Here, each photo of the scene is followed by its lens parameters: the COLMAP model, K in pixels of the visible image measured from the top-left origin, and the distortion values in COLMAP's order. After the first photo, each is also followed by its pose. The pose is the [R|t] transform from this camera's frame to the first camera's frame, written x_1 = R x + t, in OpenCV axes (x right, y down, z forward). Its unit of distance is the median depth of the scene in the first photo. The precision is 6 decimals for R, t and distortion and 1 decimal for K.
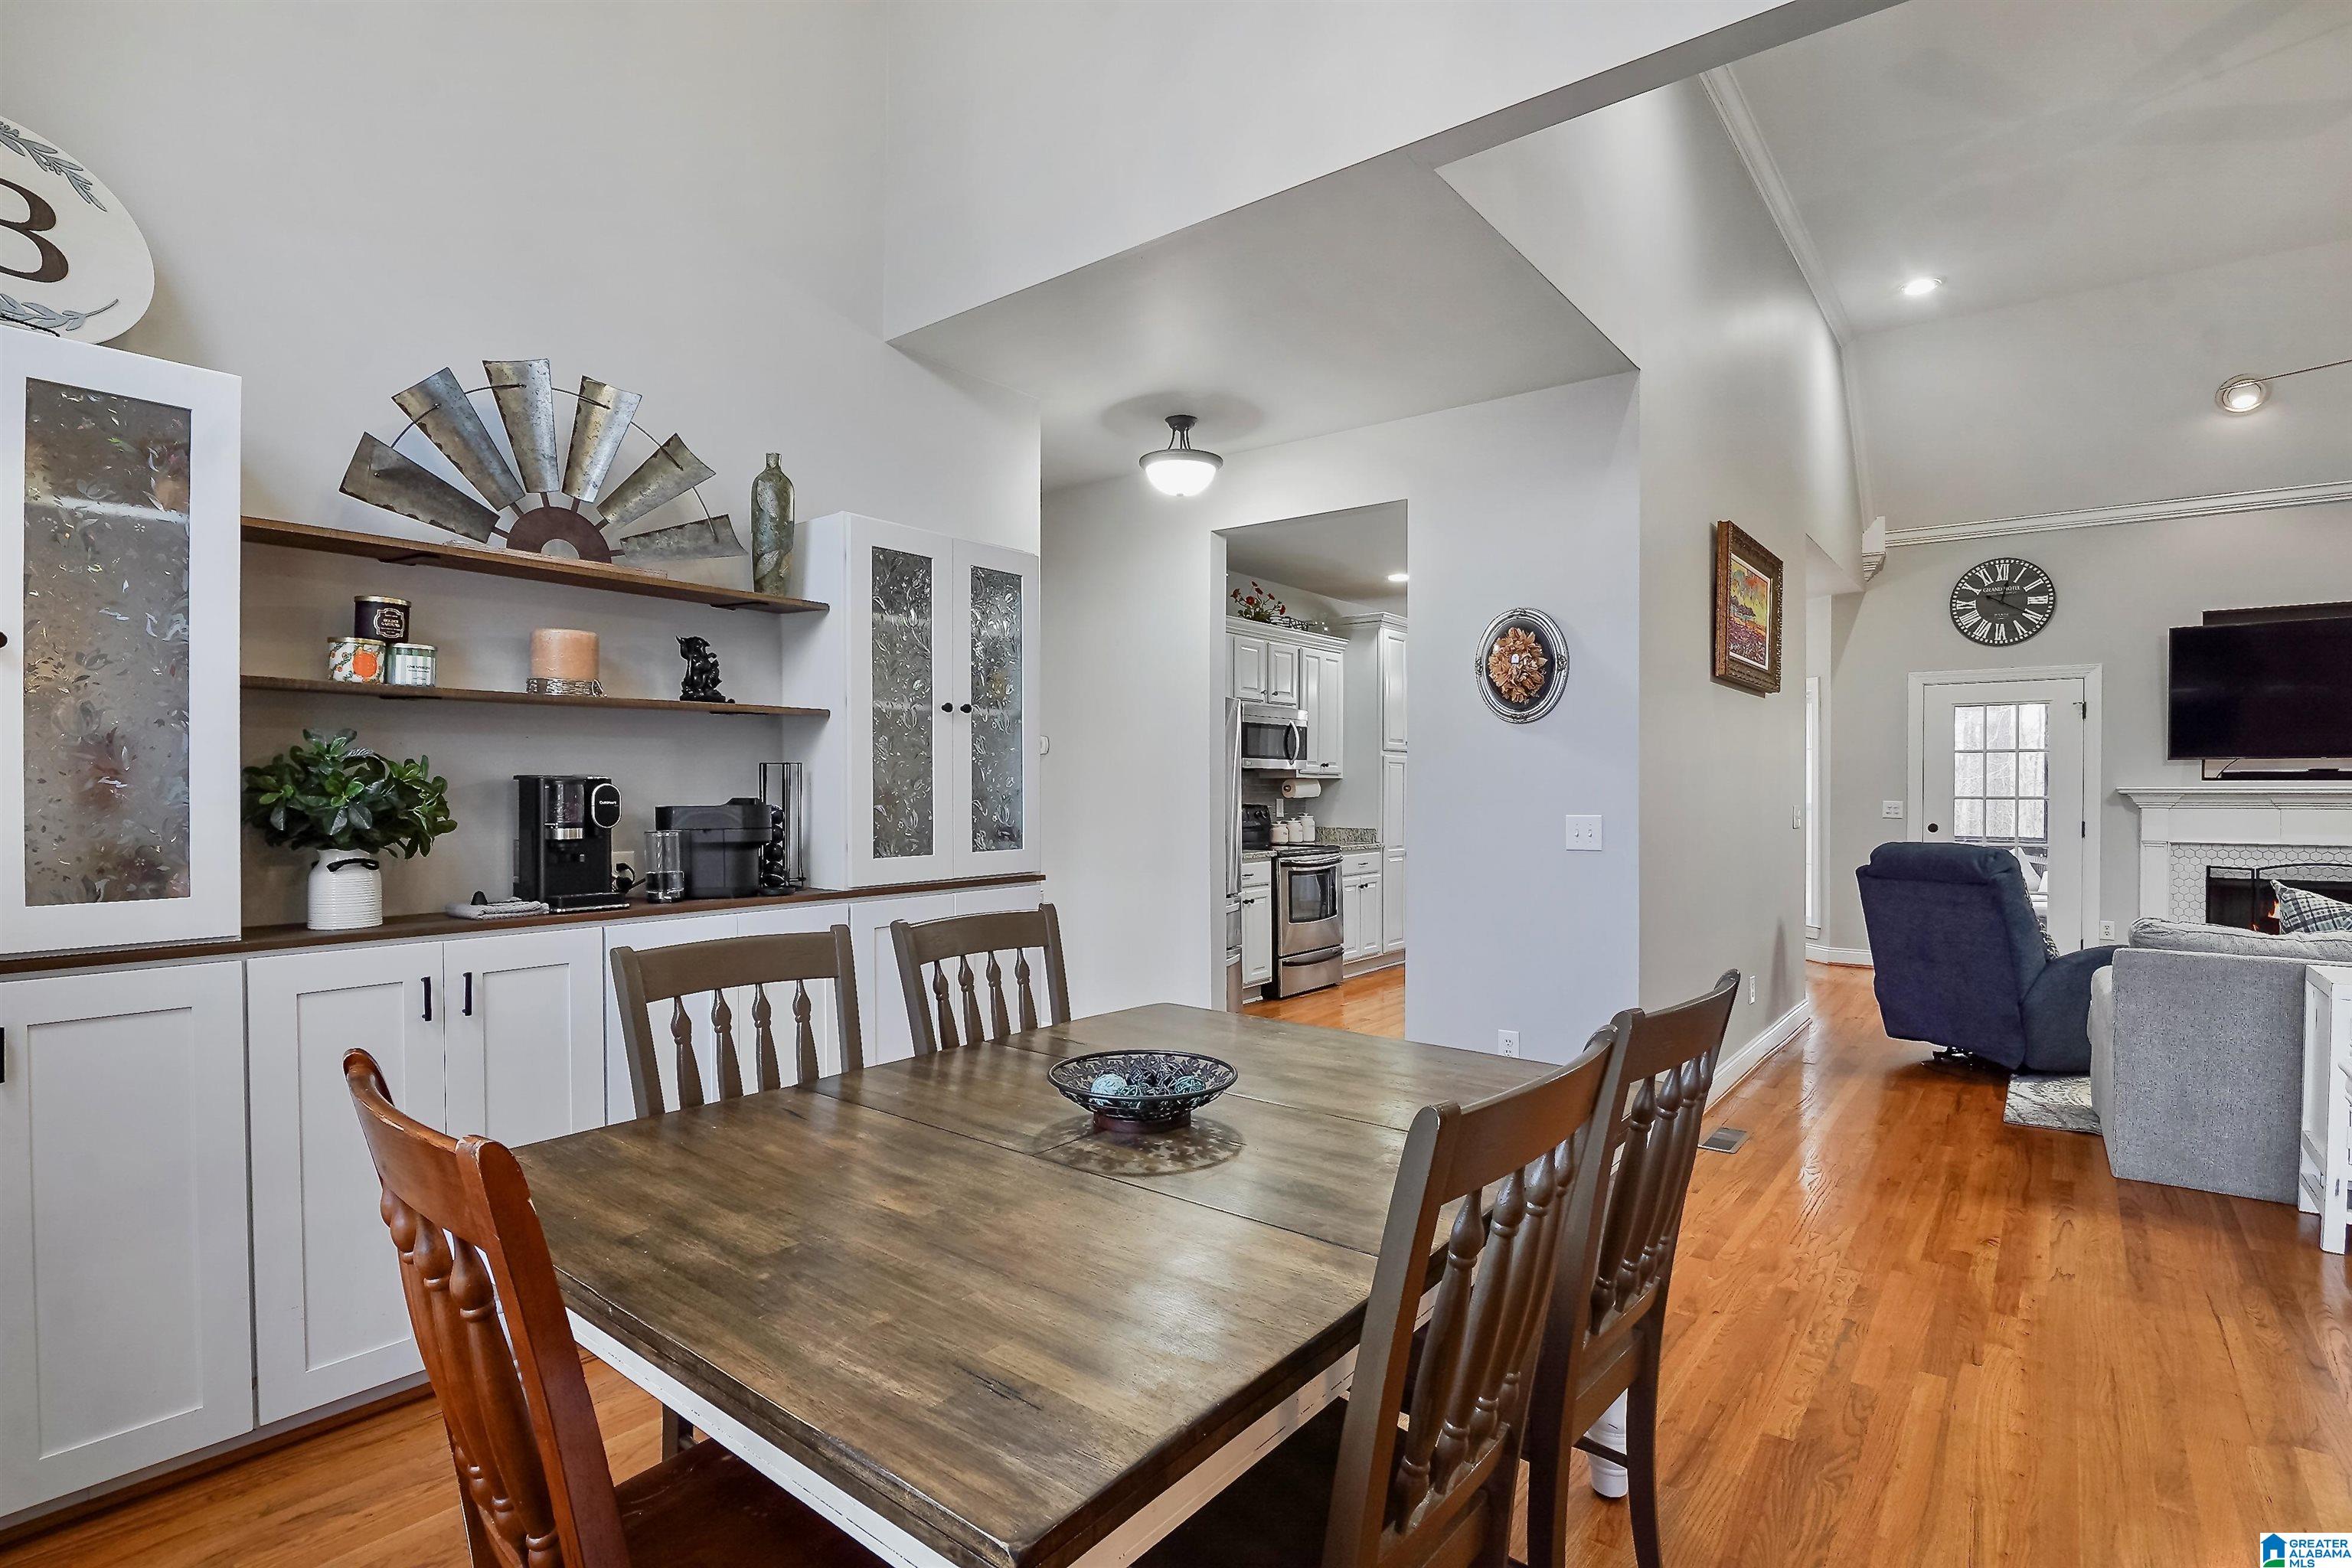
lens RADIAL K [[1140.8, 0, 1158.0], [0, 1140.8, 790.1], [0, 0, 1]] dist [-0.022396, -0.000393]
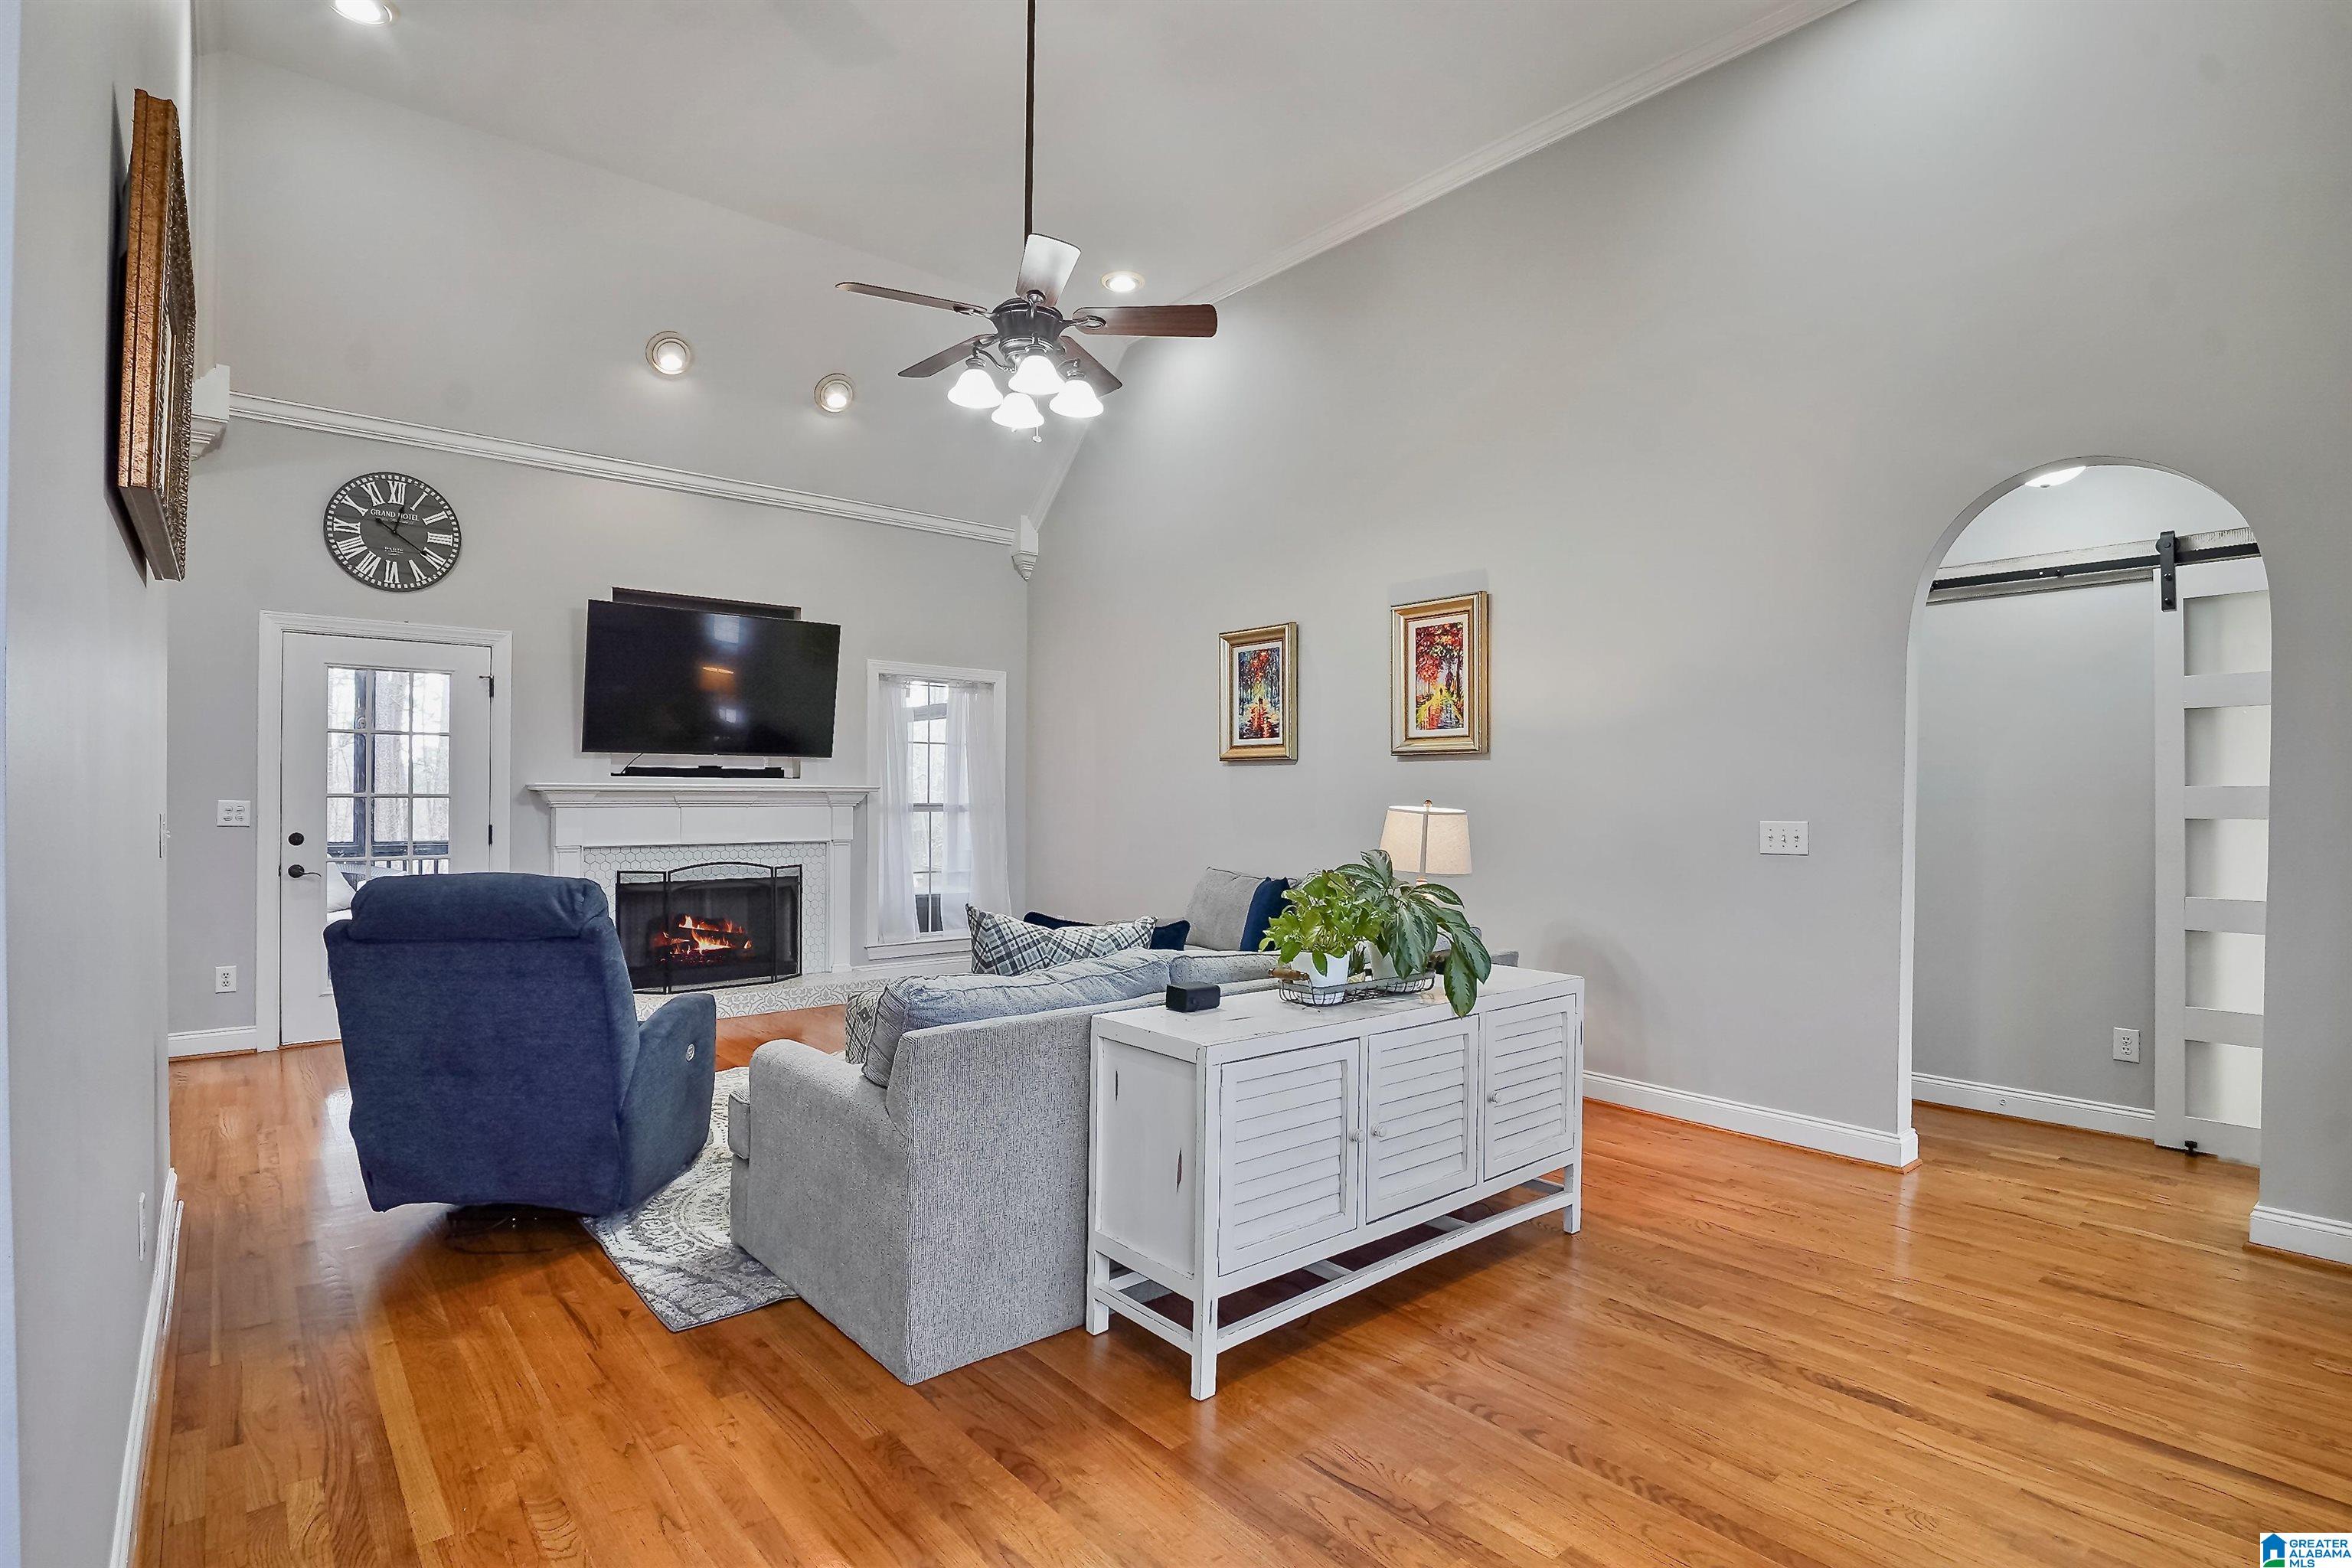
lens RADIAL K [[1148.7, 0, 1163.8], [0, 1148.7, 799.3], [0, 0, 1]] dist [-0.026118, -0.000747]
pose [[0.198415, -0.006109, 0.980099, 0.128792], [-0.007276, 0.999944, 0.007705, -0.000041], [-0.980091, -0.008660, 0.198360, 0.391654]]
